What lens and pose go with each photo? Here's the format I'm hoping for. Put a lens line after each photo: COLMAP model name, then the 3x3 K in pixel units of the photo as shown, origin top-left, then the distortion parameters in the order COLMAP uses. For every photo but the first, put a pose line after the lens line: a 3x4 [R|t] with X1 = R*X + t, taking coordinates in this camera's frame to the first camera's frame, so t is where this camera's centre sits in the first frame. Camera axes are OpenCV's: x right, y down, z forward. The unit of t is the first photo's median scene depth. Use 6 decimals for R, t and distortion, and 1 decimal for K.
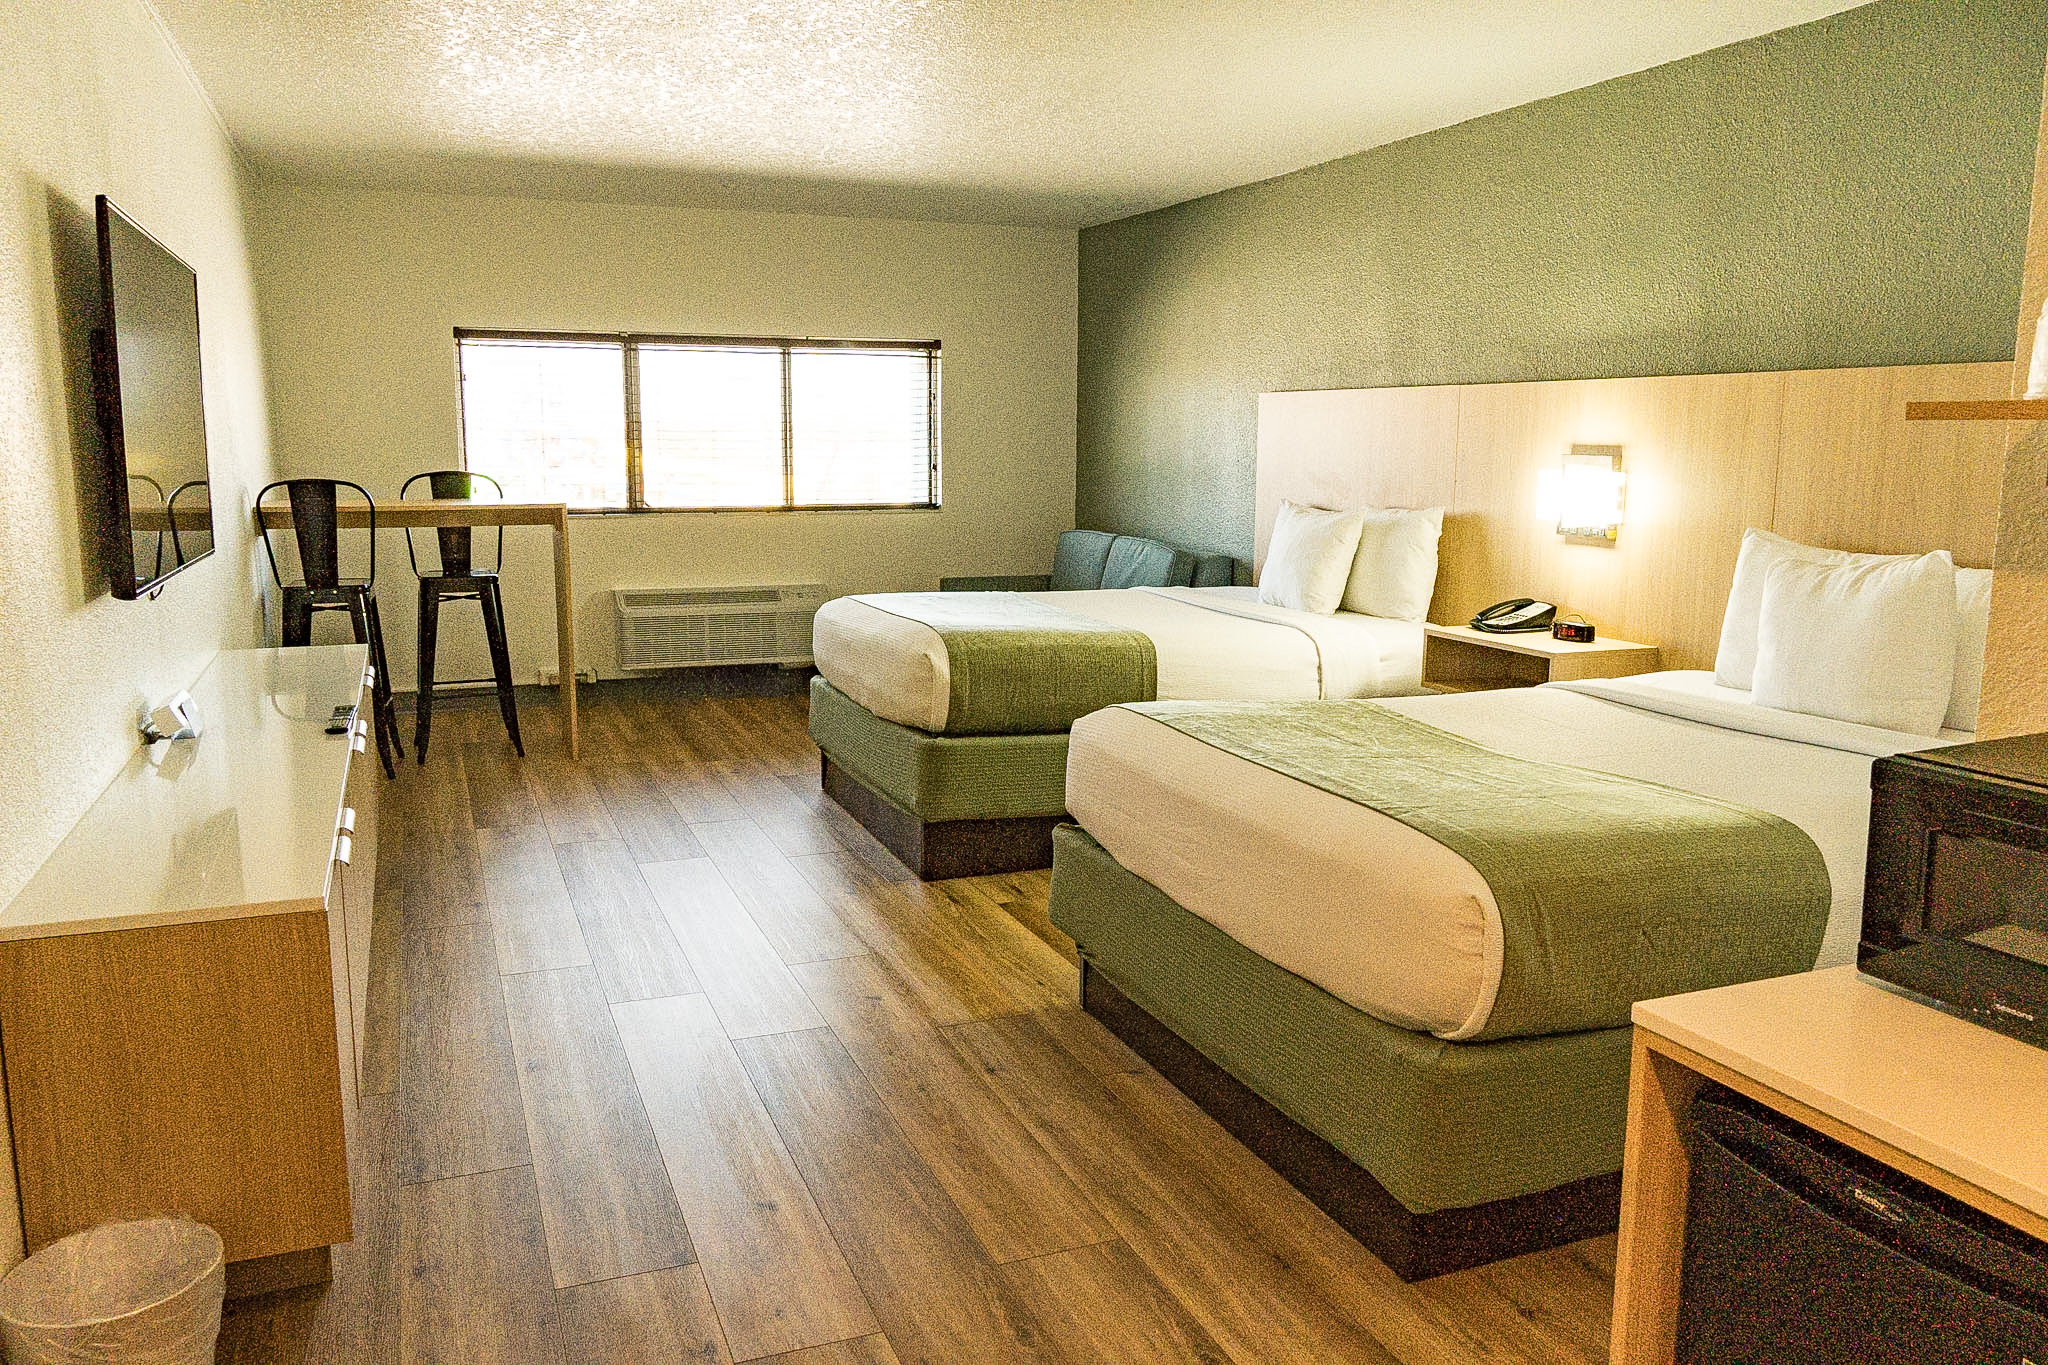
lens RADIAL K [[1494.5, 0, 1024.0], [0, 1494.5, 682.5], [0, 0, 1]] dist [-0.015944, -0.006795]
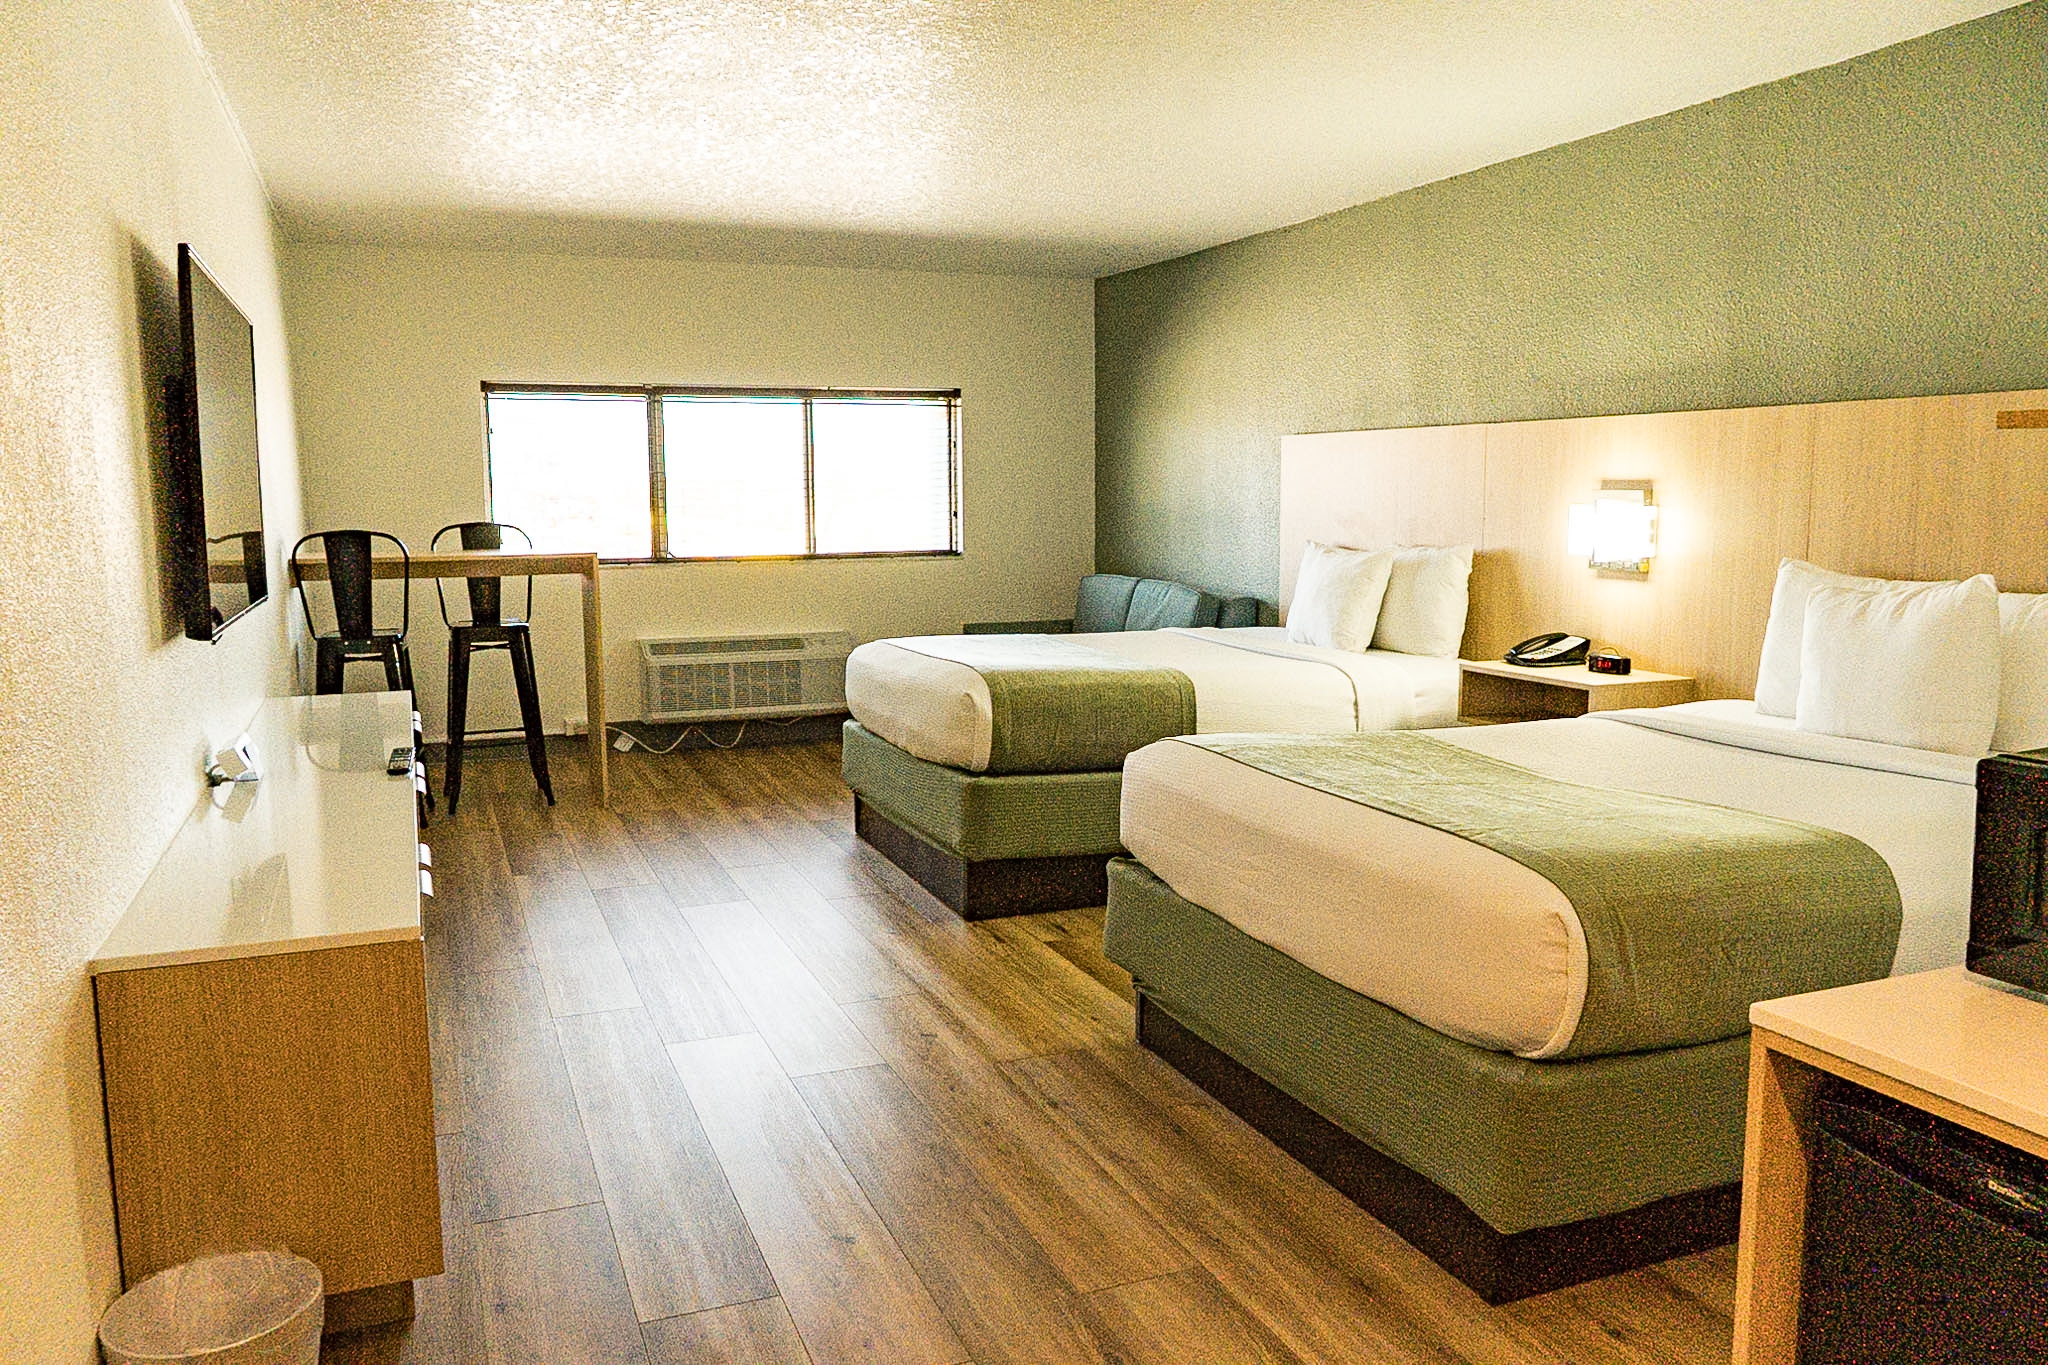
lens RADIAL K [[1494.5, 0, 1024.0], [0, 1494.5, 682.5], [0, 0, 1]] dist [-0.015944, -0.006795]
pose [[0.999929, -0.011876, 0.000546, -0.029391], [0.011888, 0.999320, -0.034892, 0.009284], [-0.000132, 0.034896, 0.999391, -0.006238]]
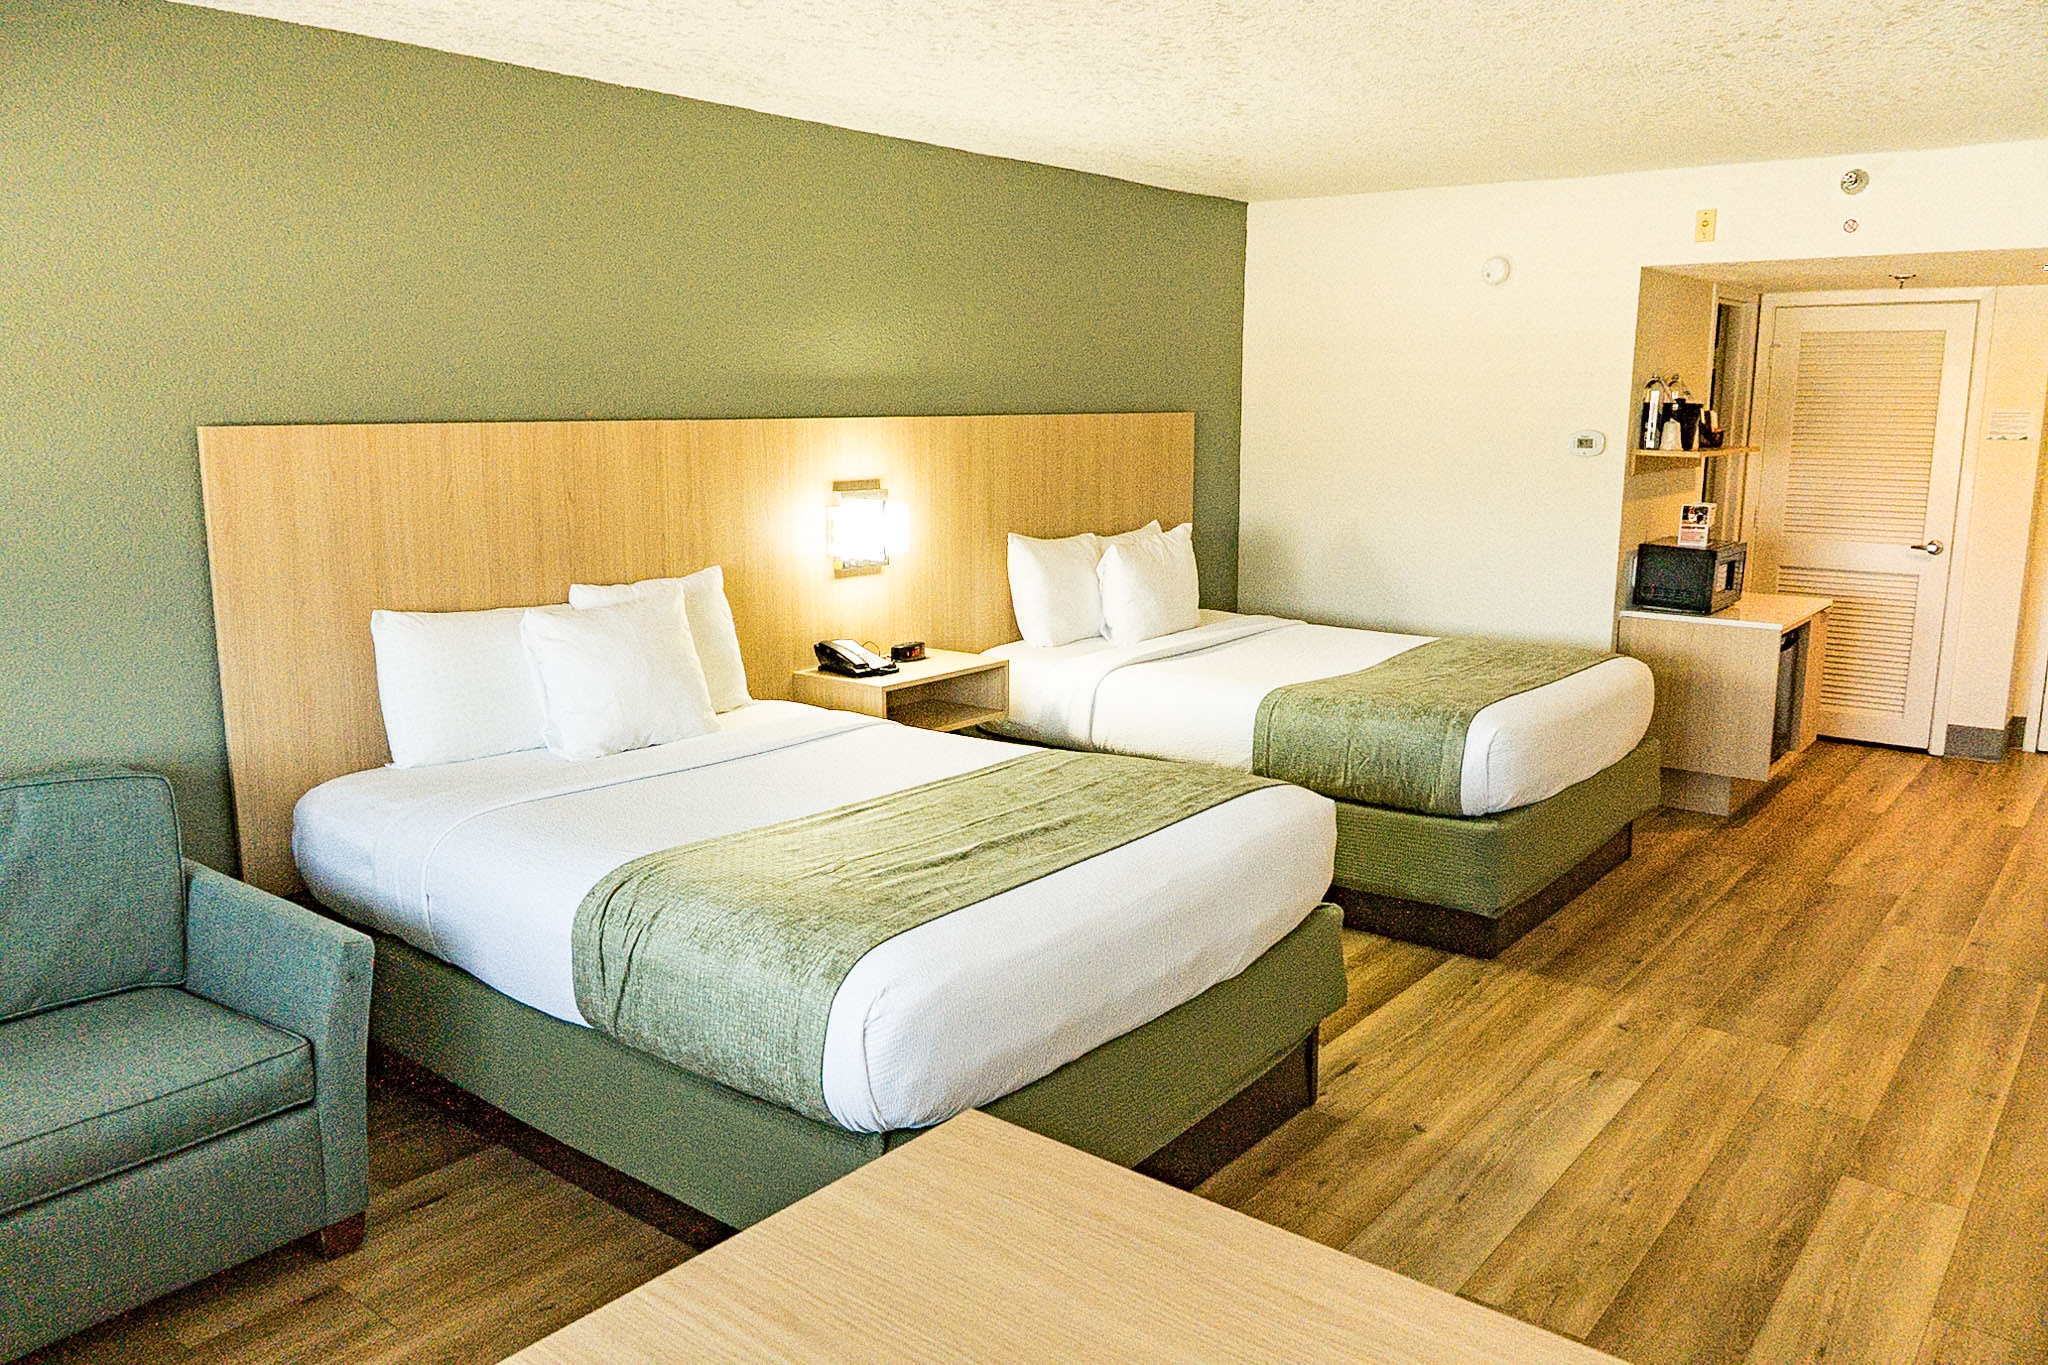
lens RADIAL K [[1494.5, 0, 1024.0], [0, 1494.5, 682.5], [0, 0, 1]] dist [-0.015944, -0.006795]
pose [[-0.485253, -0.164498, 0.858761, -0.645224], [0.138372, 0.955320, 0.261183, -0.302923], [-0.863356, 0.245568, -0.440810, 1.499064]]
